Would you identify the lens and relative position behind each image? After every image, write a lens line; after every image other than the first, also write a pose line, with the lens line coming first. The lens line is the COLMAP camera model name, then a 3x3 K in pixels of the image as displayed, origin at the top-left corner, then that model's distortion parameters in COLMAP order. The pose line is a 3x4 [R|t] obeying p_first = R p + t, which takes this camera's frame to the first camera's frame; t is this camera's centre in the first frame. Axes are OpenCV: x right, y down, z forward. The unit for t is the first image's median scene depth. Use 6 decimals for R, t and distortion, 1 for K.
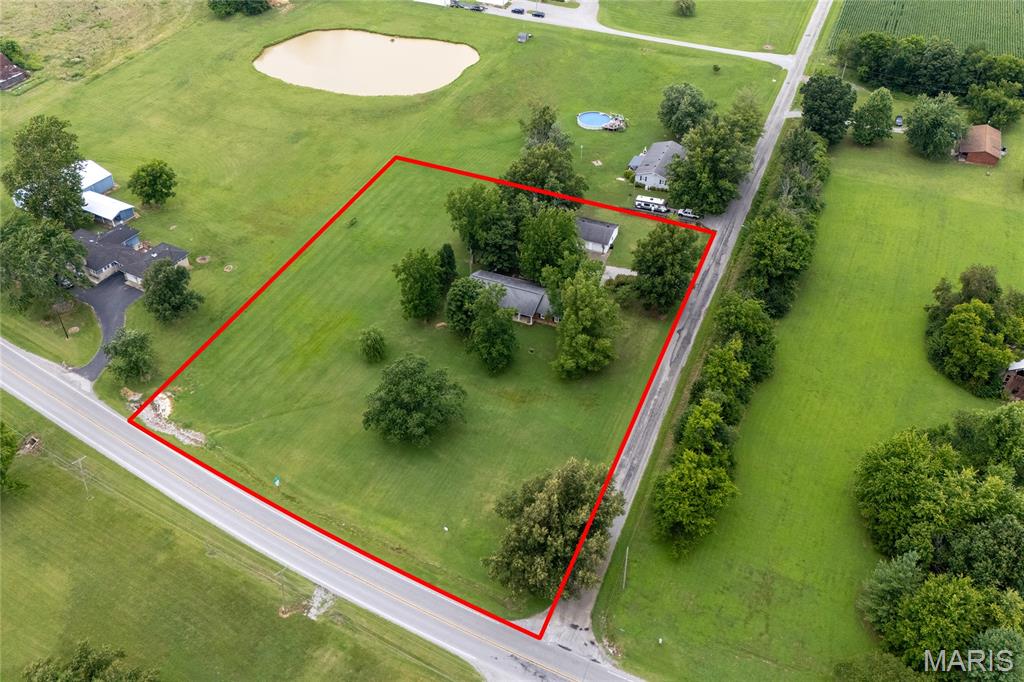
lens RADIAL K [[886.7, 0, 520.4], [0, 886.7, 340.8], [0, 0, 1]] dist [0.059195, -0.058153]
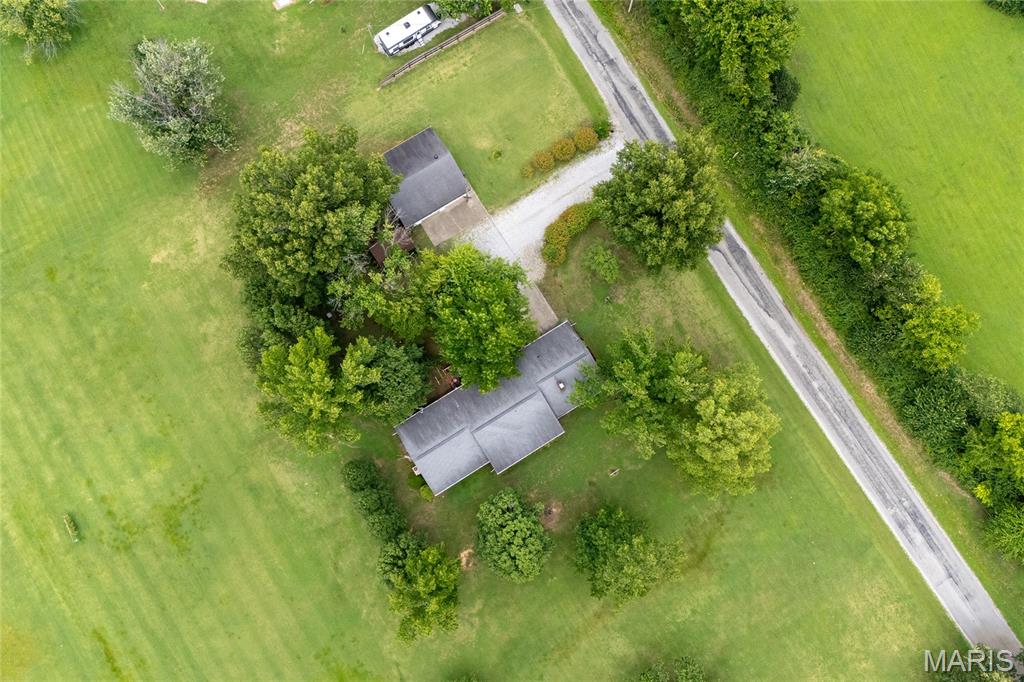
lens RADIAL K [[886.7, 0, 505.9], [0, 886.7, 343.8], [0, 0, 1]] dist [0.059195, -0.058153]
pose [[0.588493, -0.800511, 0.113399, -0.027878], [0.508283, 0.475386, 0.718092, -0.492612], [-0.628748, -0.364953, 0.686647, 0.650692]]
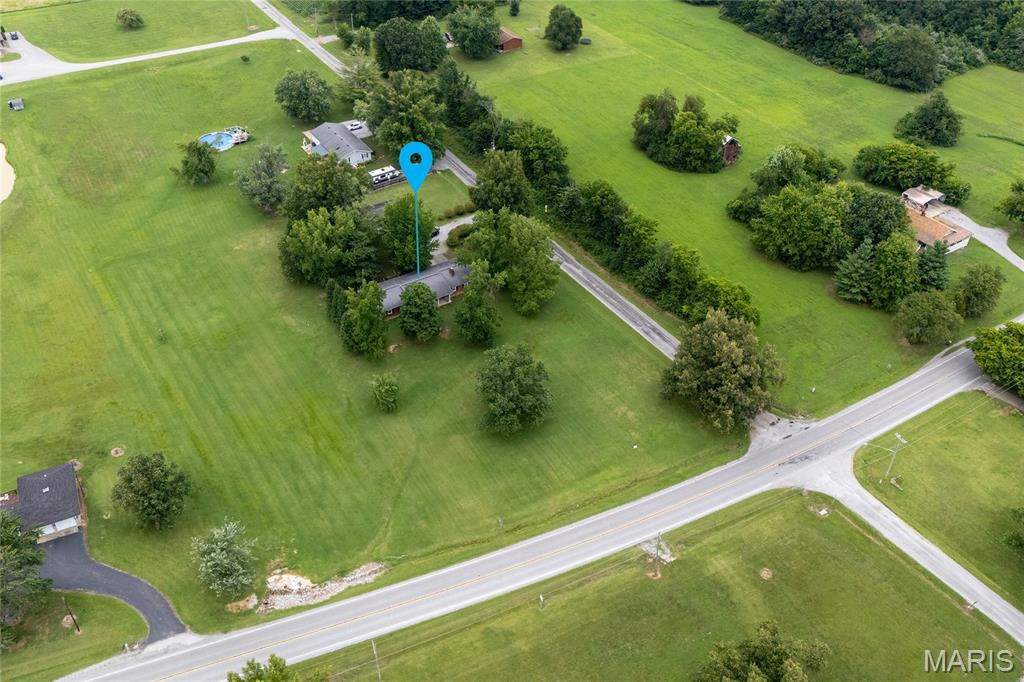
lens RADIAL K [[886.7, 0, 515.1], [0, 886.7, 341.9], [0, 0, 1]] dist [0.059195, -0.058153]
pose [[0.570305, -0.522580, 0.633768, -0.634291], [0.510724, 0.829864, 0.224691, -0.175768], [-0.643360, 0.195539, 0.740170, 0.199082]]
